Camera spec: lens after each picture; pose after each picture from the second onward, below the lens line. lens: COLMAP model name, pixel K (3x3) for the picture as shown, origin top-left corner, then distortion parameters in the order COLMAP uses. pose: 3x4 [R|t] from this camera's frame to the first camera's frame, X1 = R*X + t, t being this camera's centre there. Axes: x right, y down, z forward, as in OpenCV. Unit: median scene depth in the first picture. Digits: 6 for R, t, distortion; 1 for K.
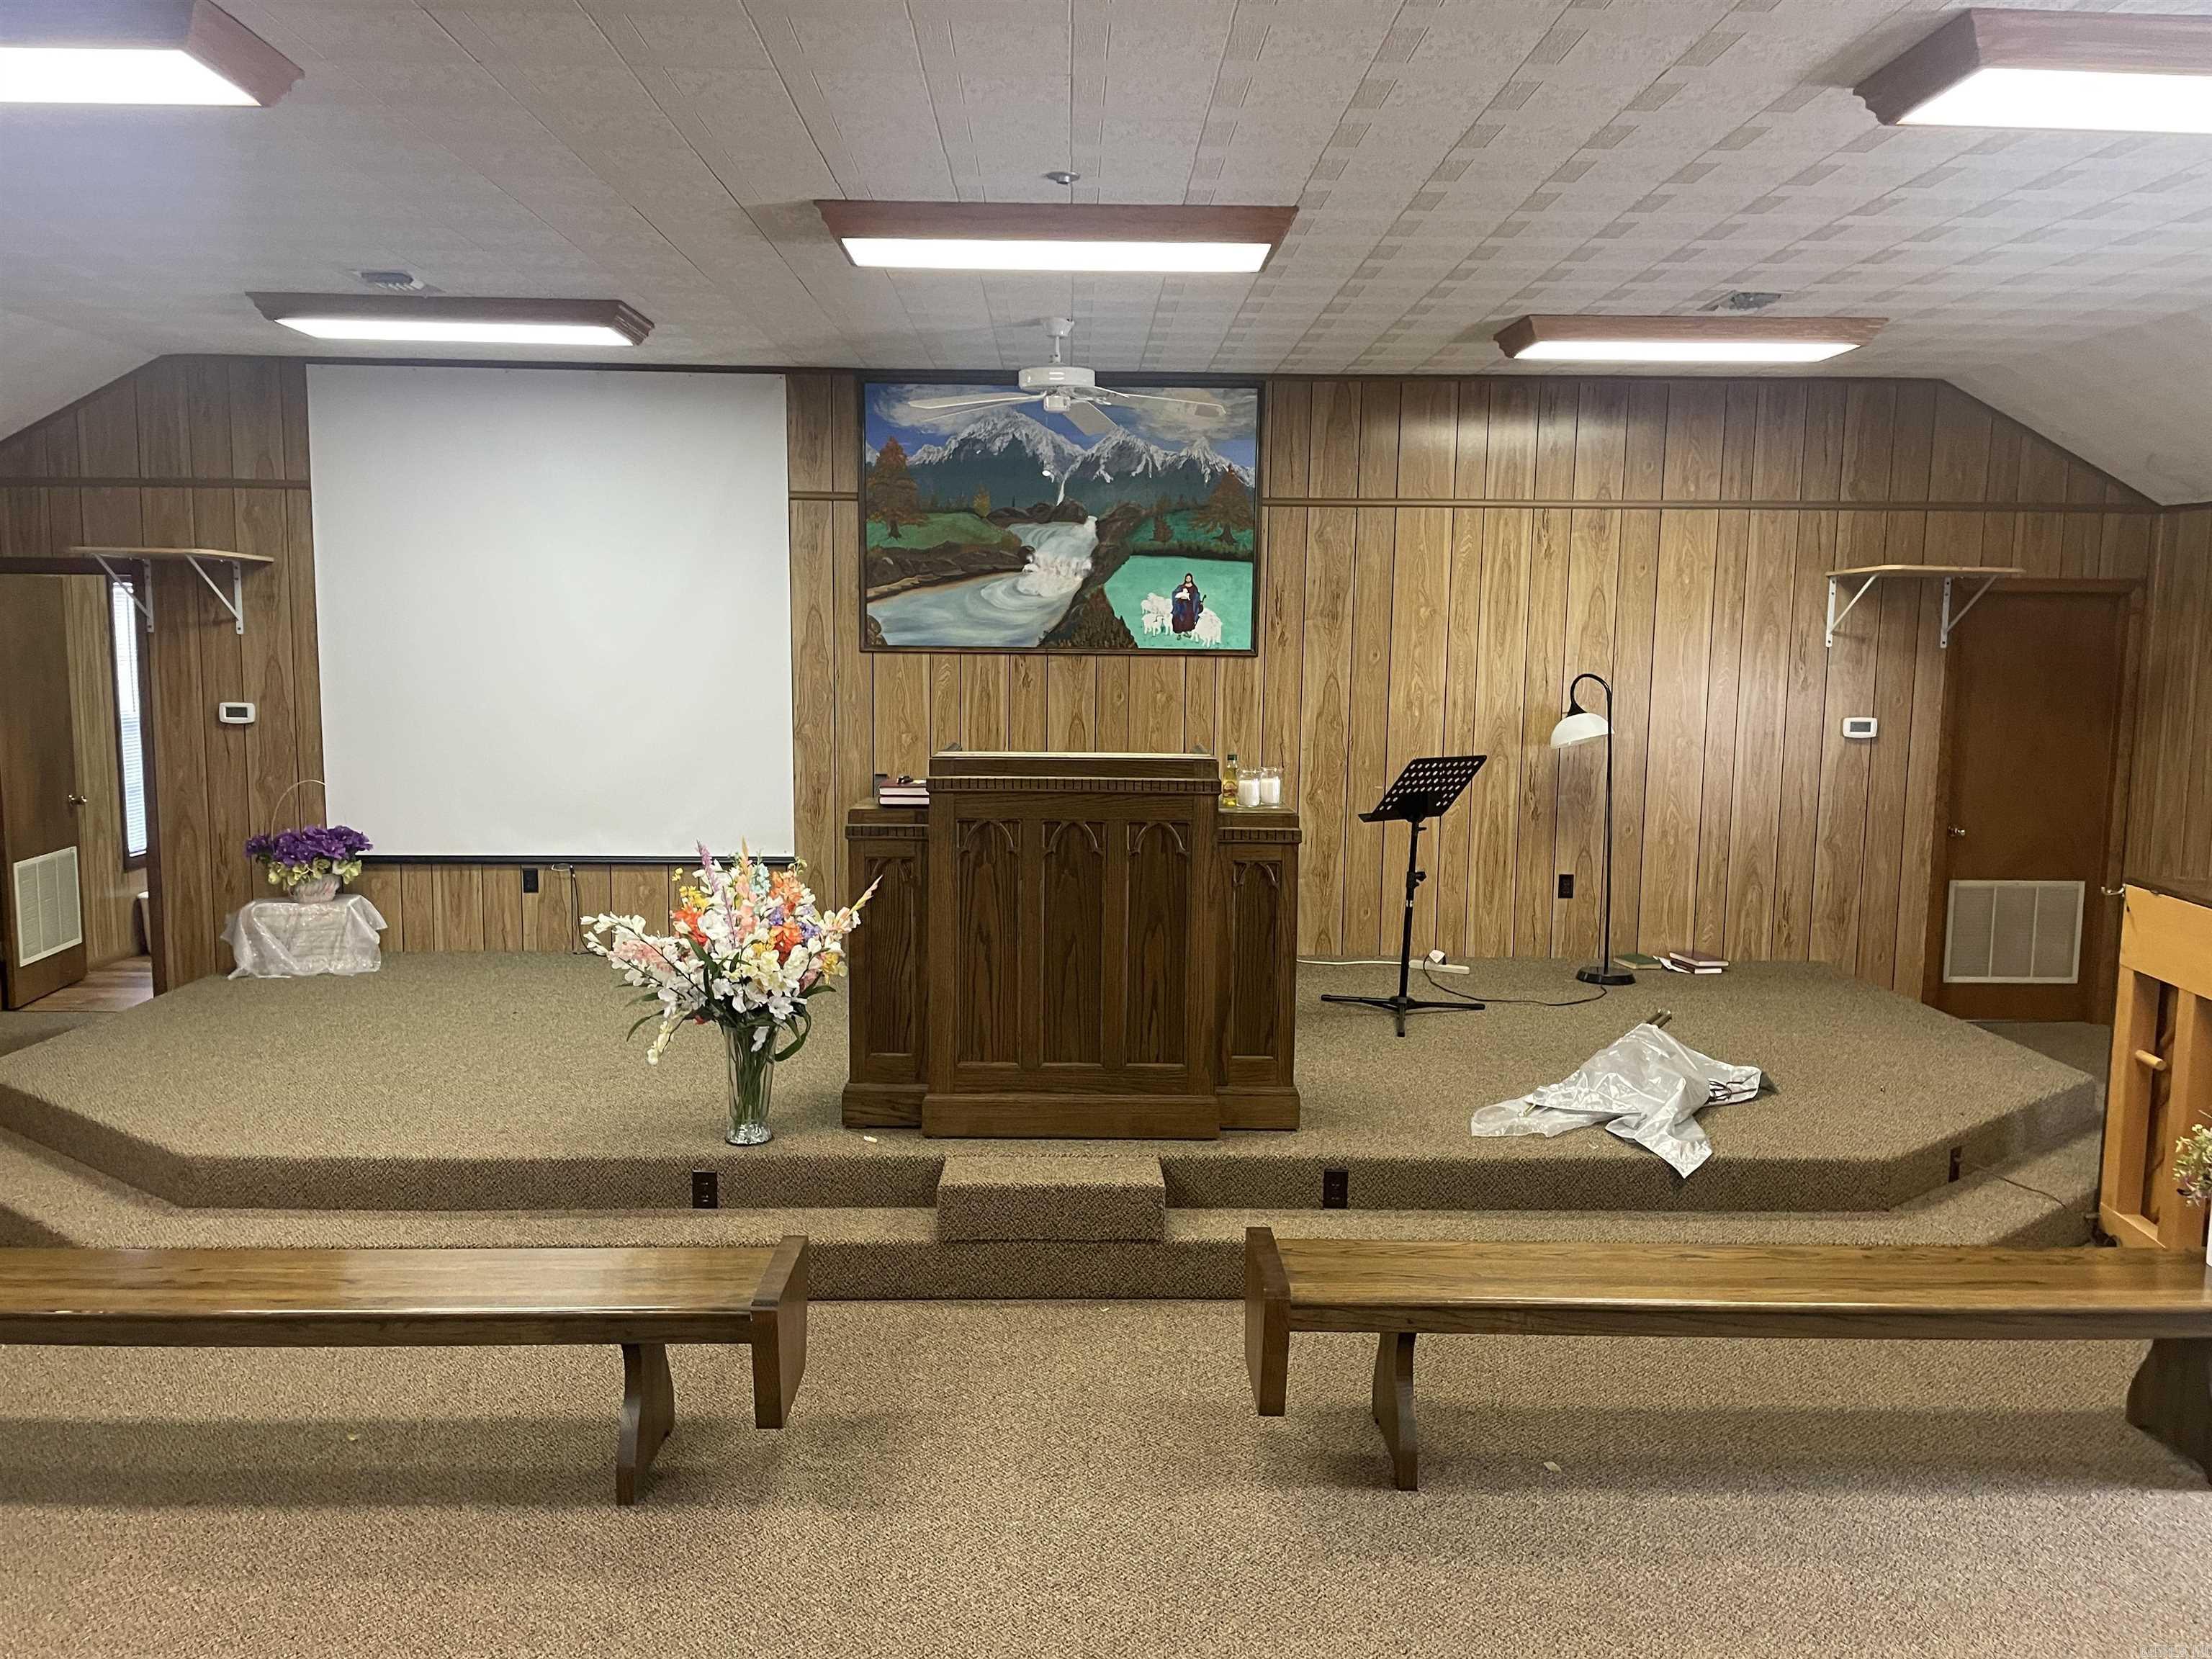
lens RADIAL K [[1654.1, 0, 1106.0], [0, 1654.1, 829.5], [0, 0, 1]] dist [0.102930, -0.141010]
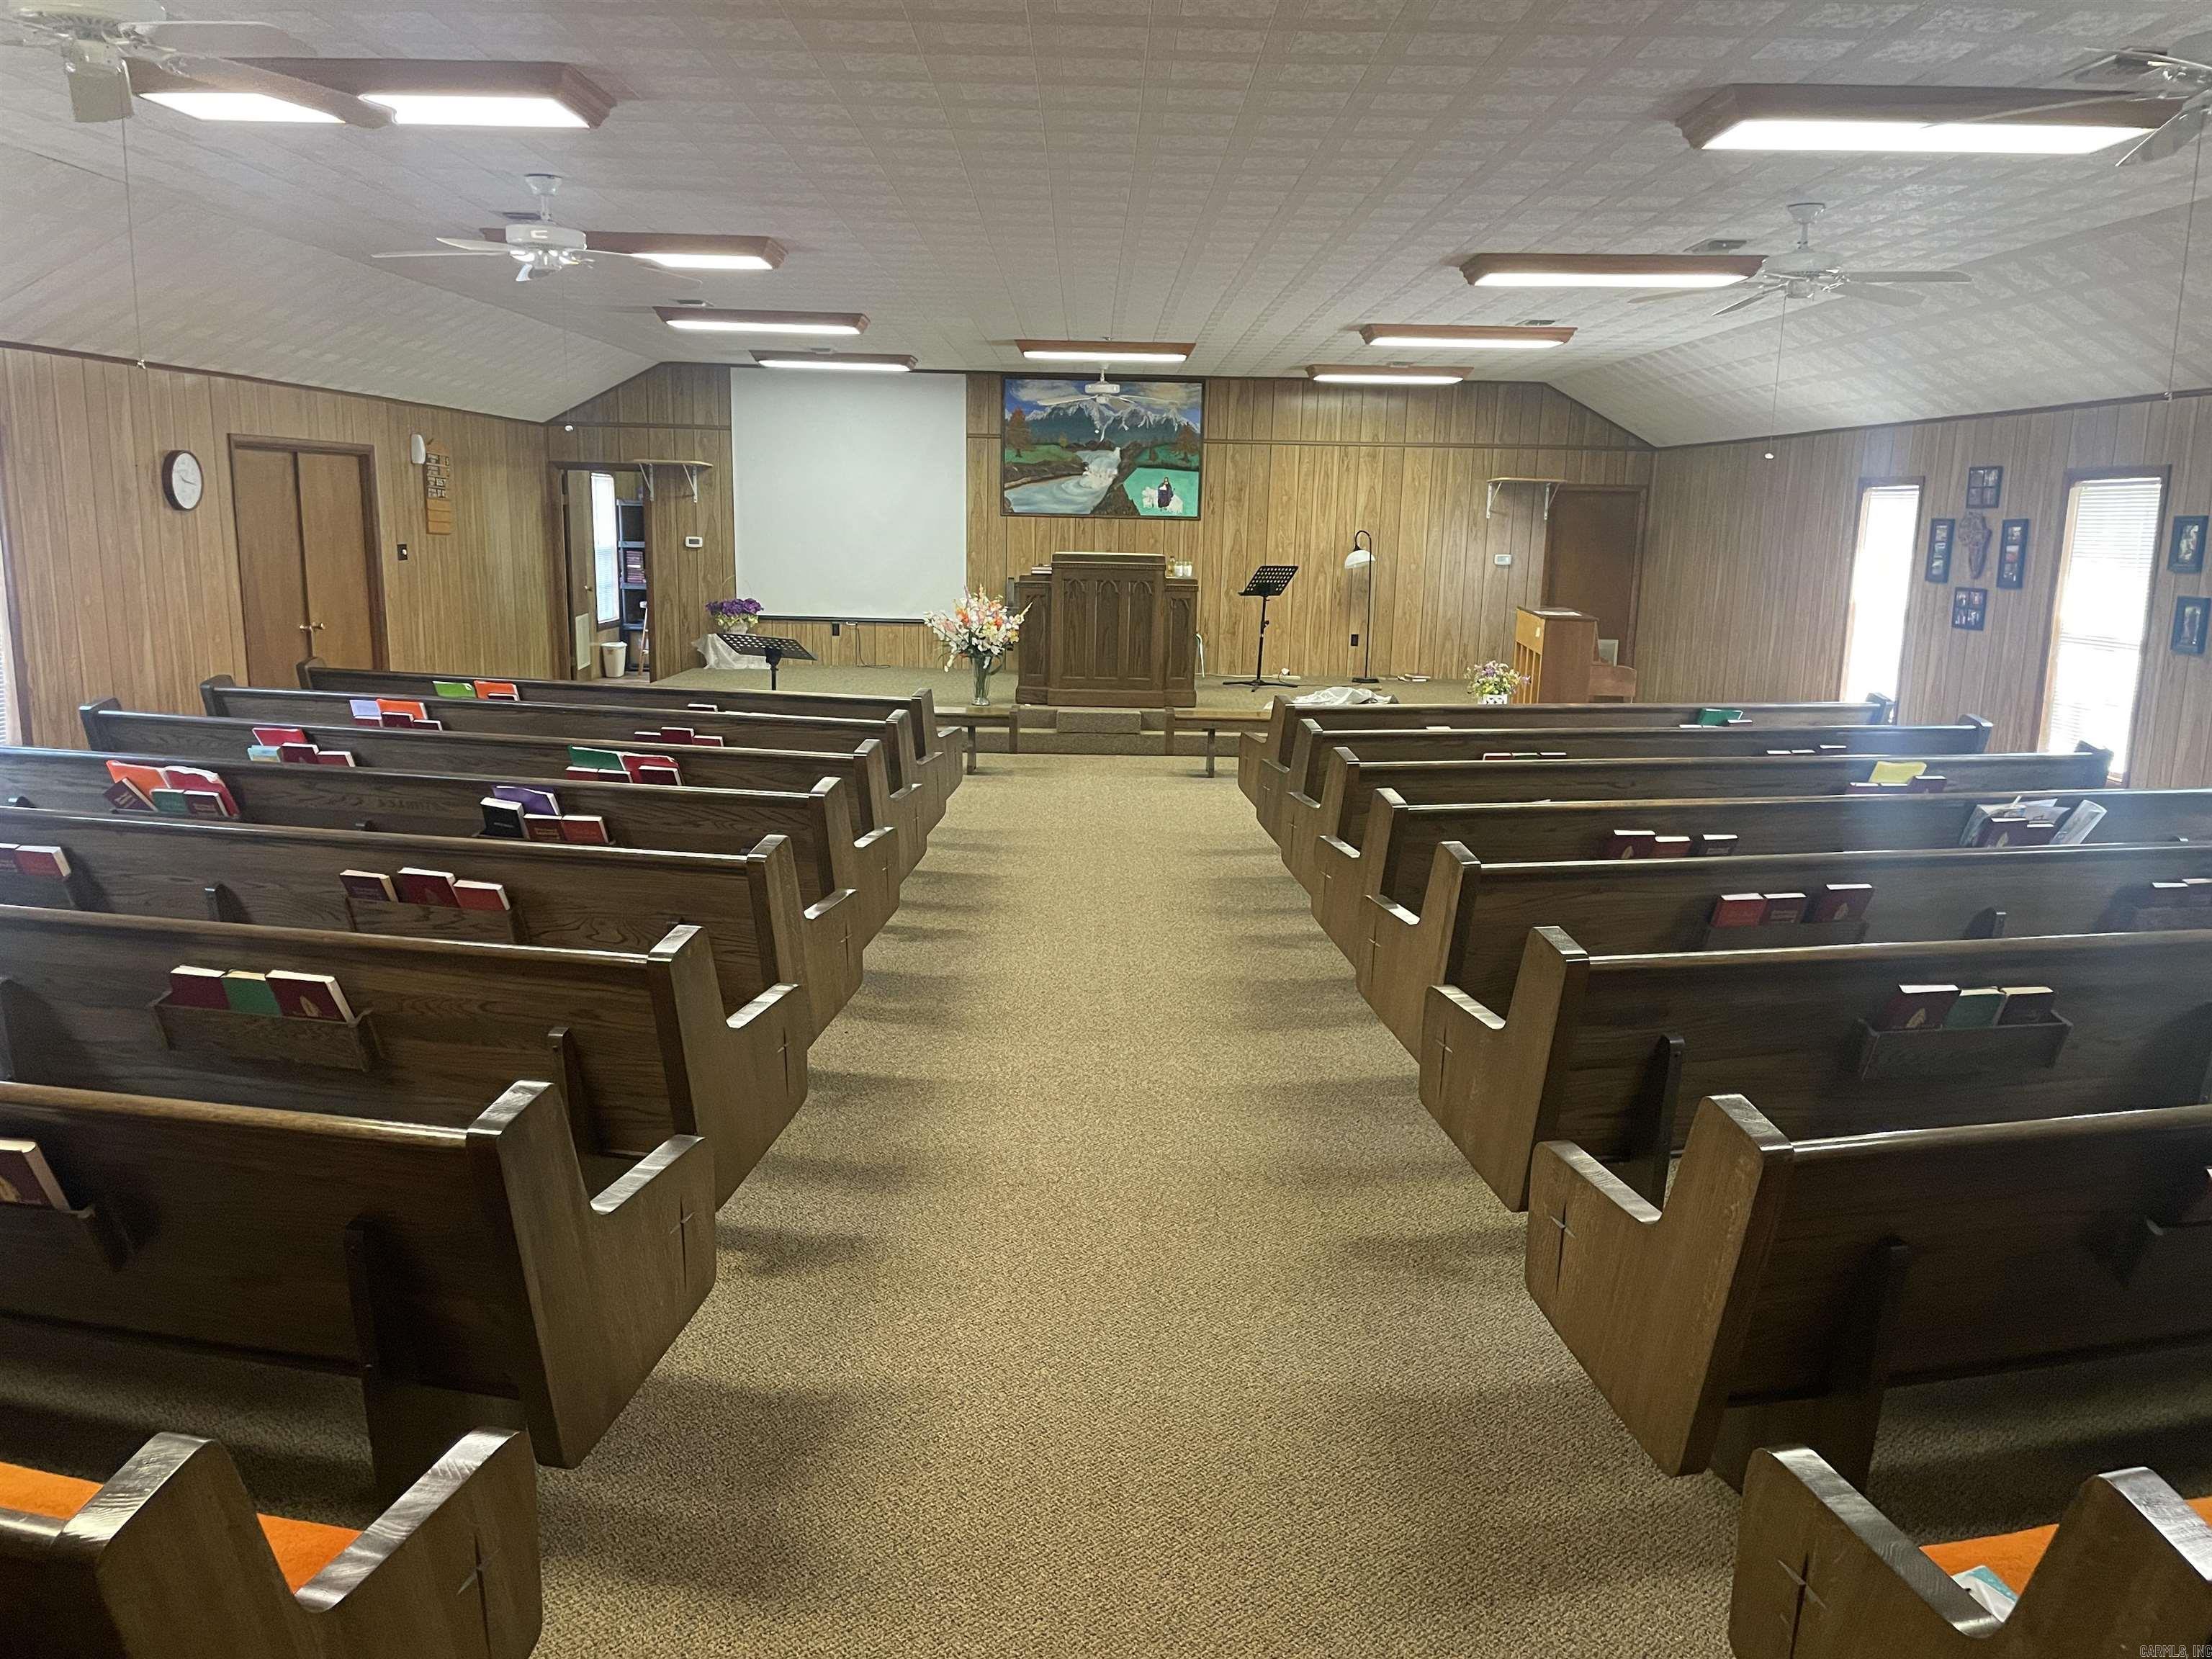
lens RADIAL K [[1654.1, 0, 1106.0], [0, 1654.1, 829.5], [0, 0, 1]] dist [0.102930, -0.141010]
pose [[0.999805, 0.014090, -0.013829, 0.011189], [-0.013089, 0.997464, 0.069956, 0.128553], [0.014780, -0.069762, 0.997454, -1.017930]]
